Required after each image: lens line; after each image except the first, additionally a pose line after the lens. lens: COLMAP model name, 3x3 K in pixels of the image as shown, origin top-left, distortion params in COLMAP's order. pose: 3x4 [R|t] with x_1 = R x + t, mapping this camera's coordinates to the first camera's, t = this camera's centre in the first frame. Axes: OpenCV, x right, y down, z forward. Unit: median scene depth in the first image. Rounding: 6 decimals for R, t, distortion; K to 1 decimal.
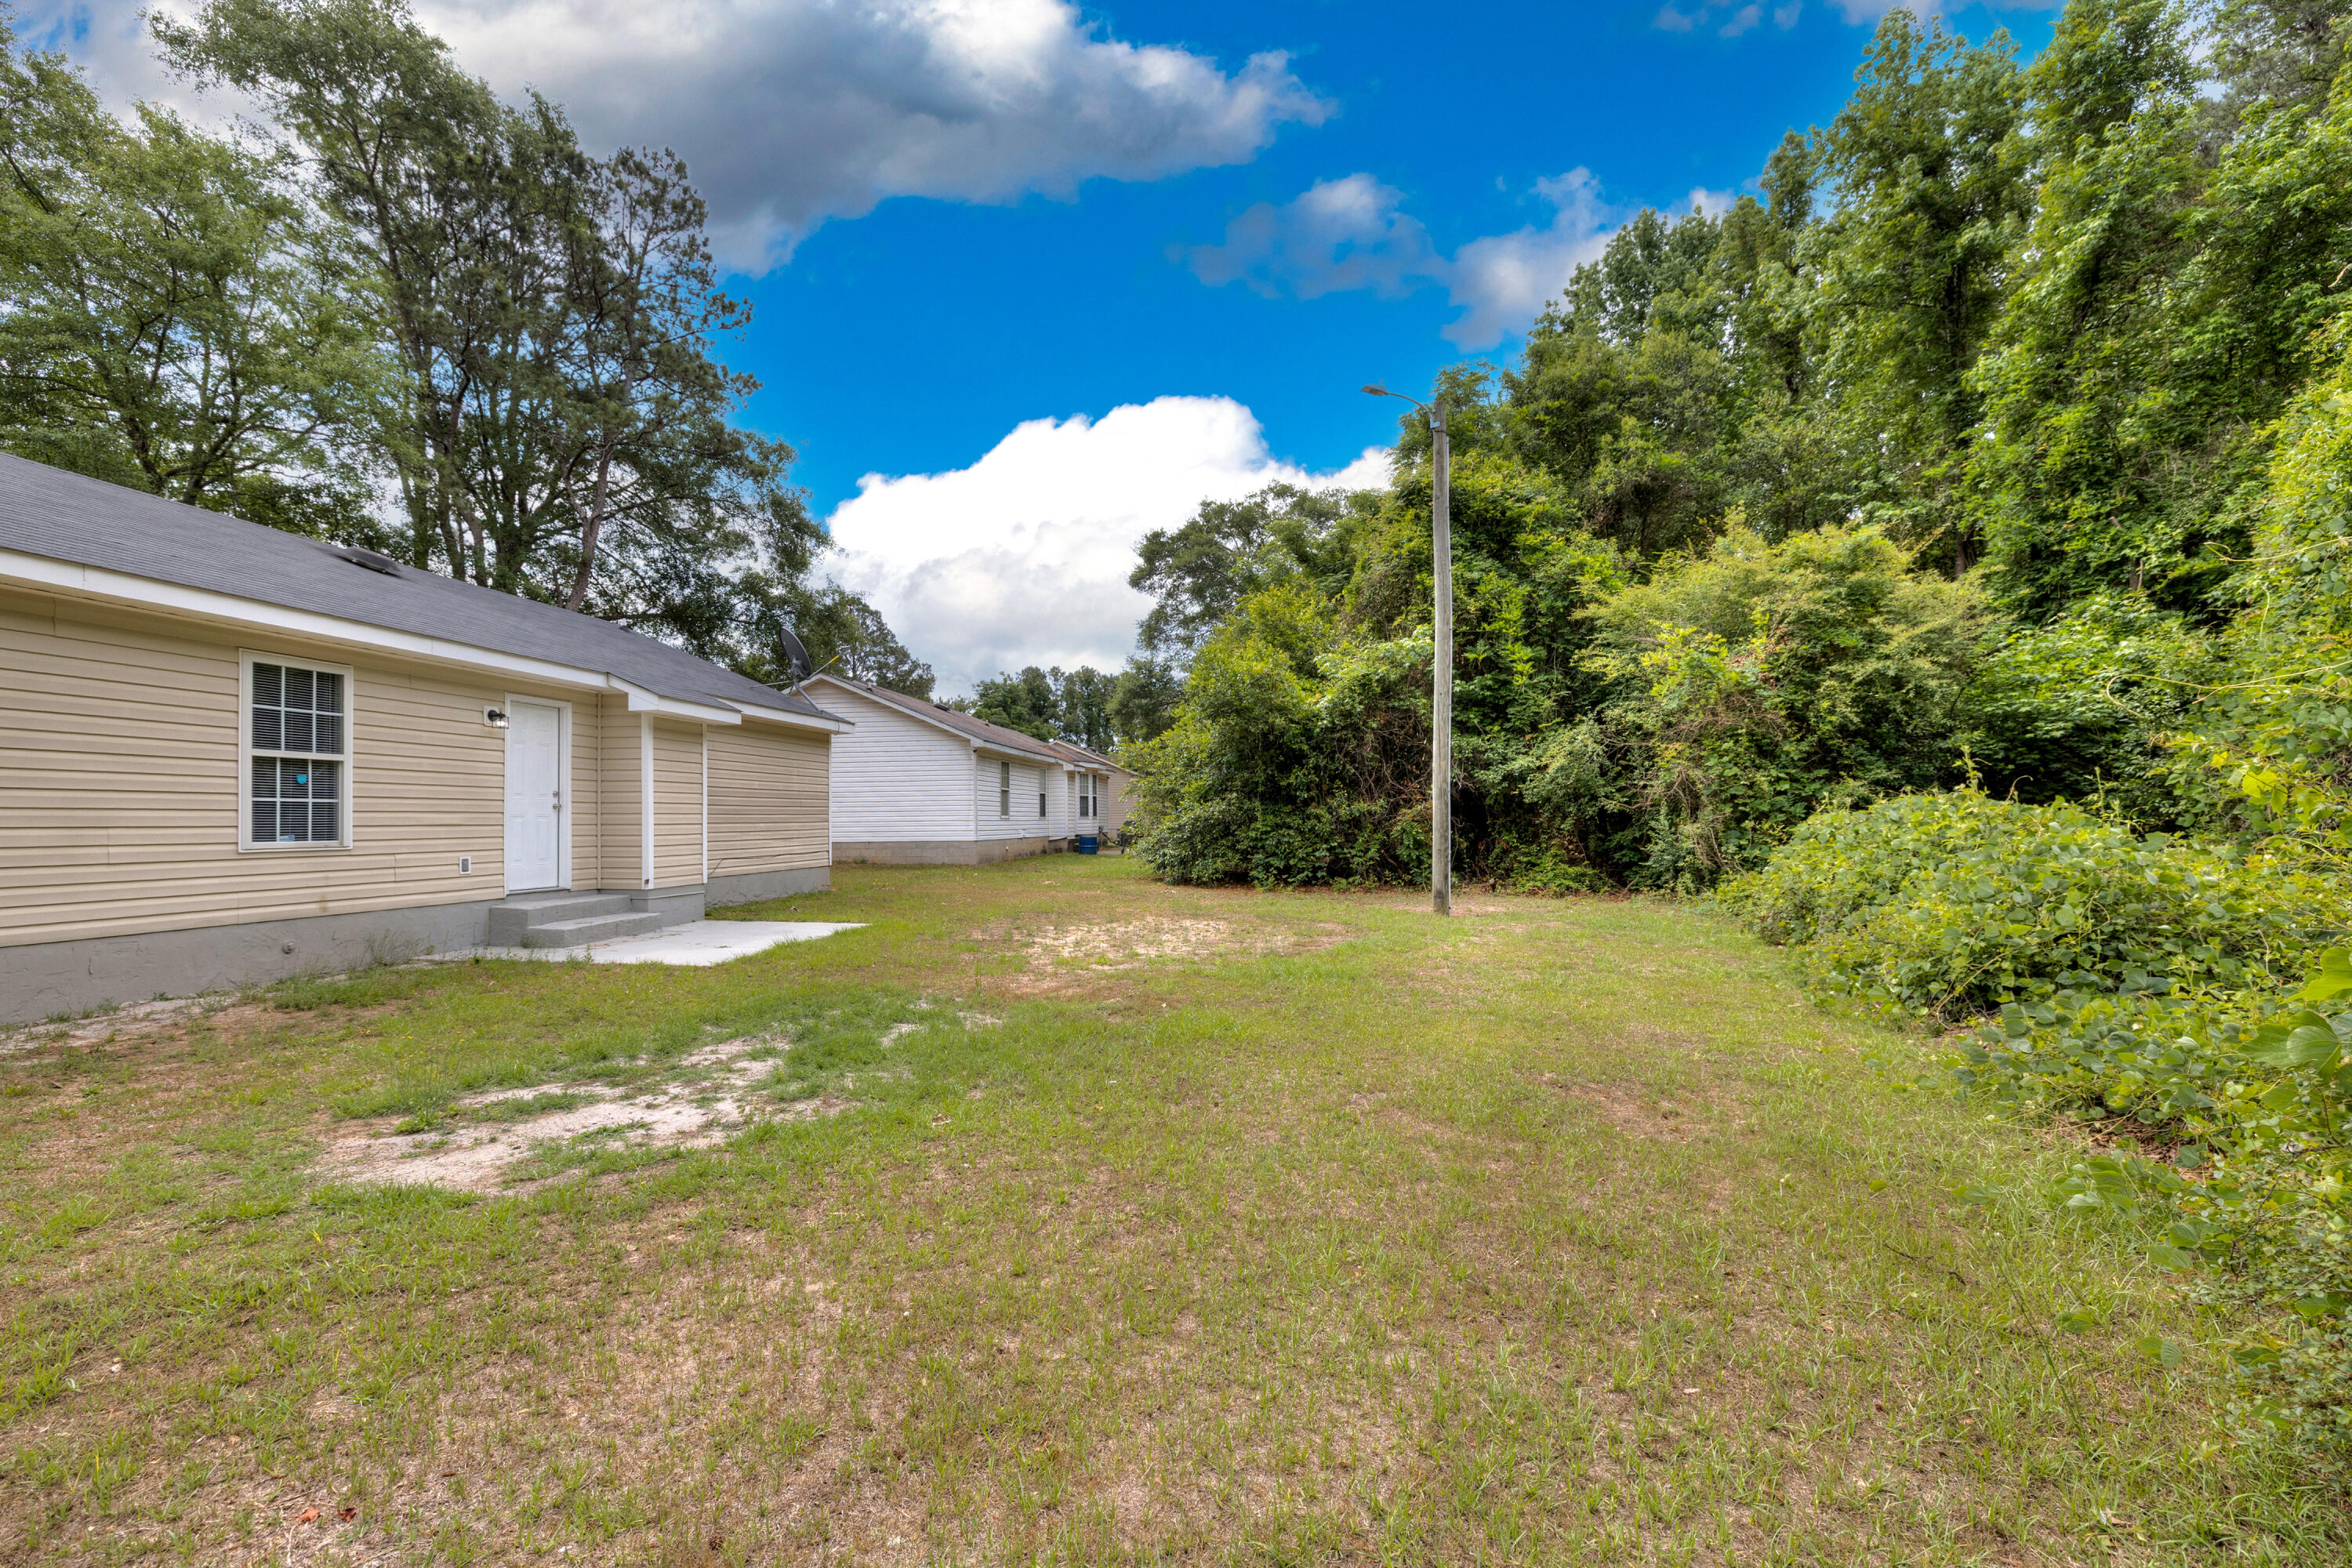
lens RADIAL K [[1017.8, 0, 1170.0], [0, 1017.8, 772.9], [0, 0, 1]] dist [-0.005309, -0.000125]
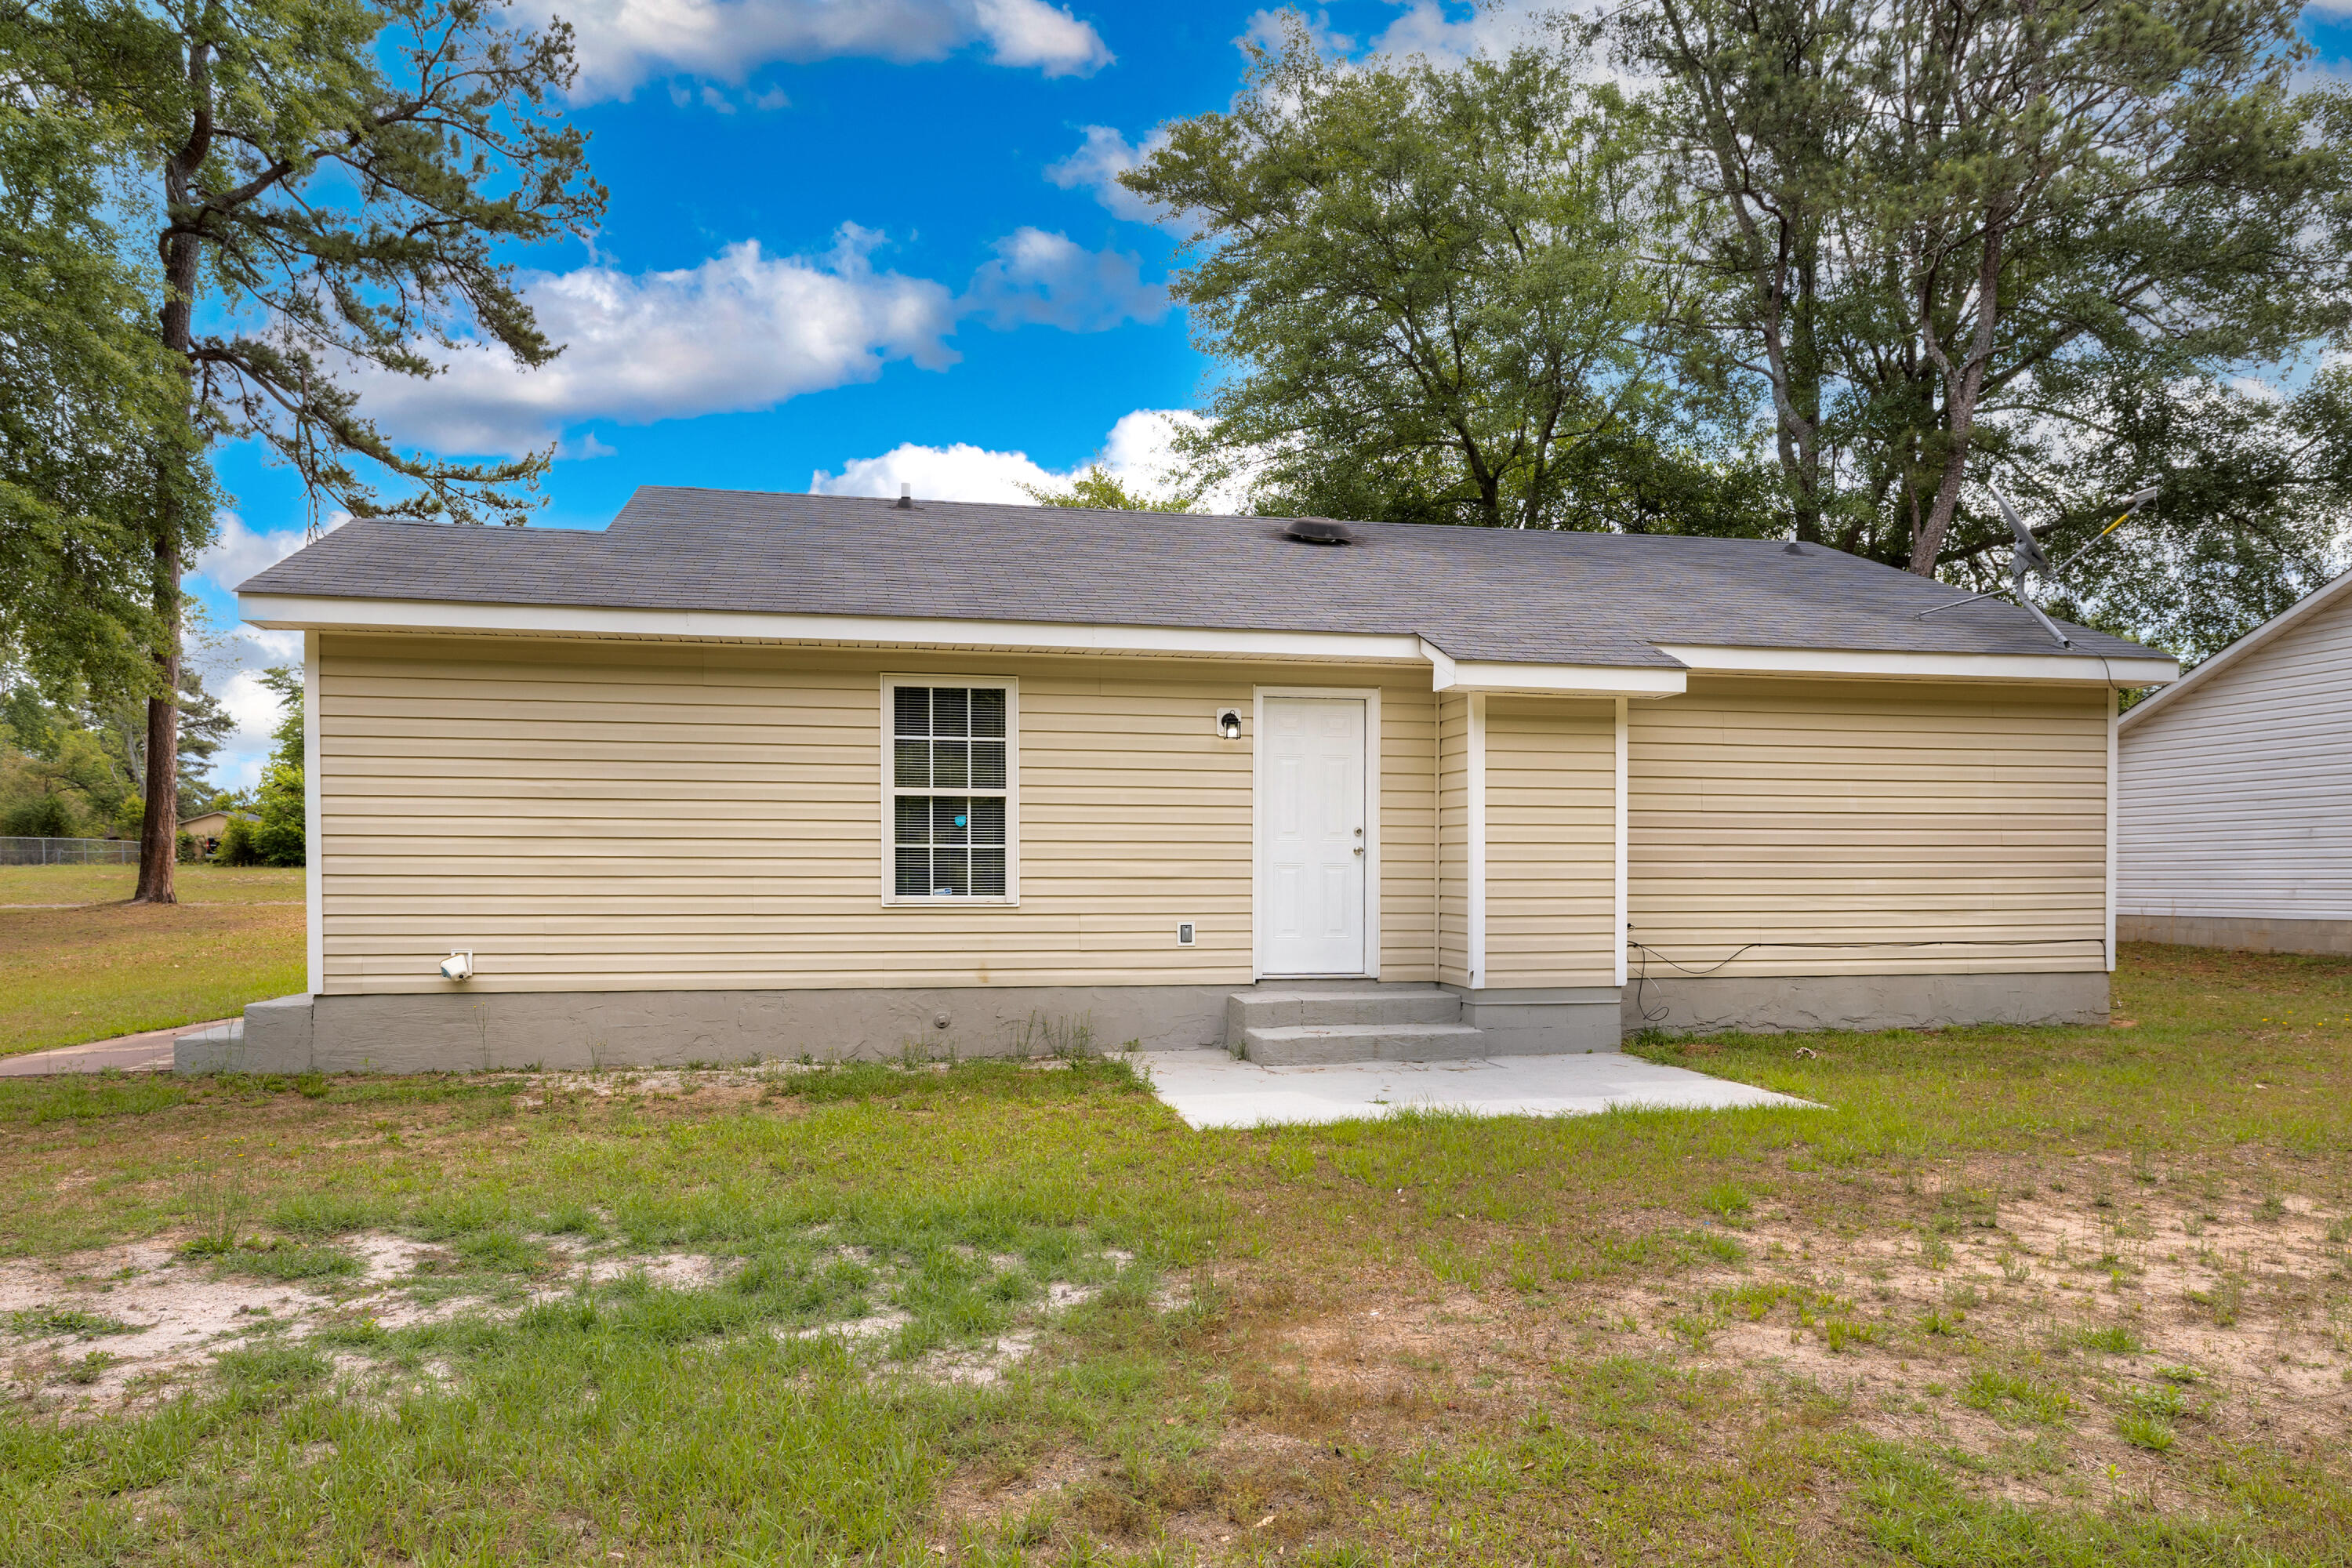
lens RADIAL K [[1530.6, 0, 1176.0], [0, 1530.6, 784.0], [0, 0, 1]] dist [-0.004268, -0.002242]
pose [[0.325078, -0.049595, -0.944386, 0.379973], [0.041333, 0.998415, -0.038205, 0.031100], [0.944783, -0.026615, 0.326613, 0.755485]]
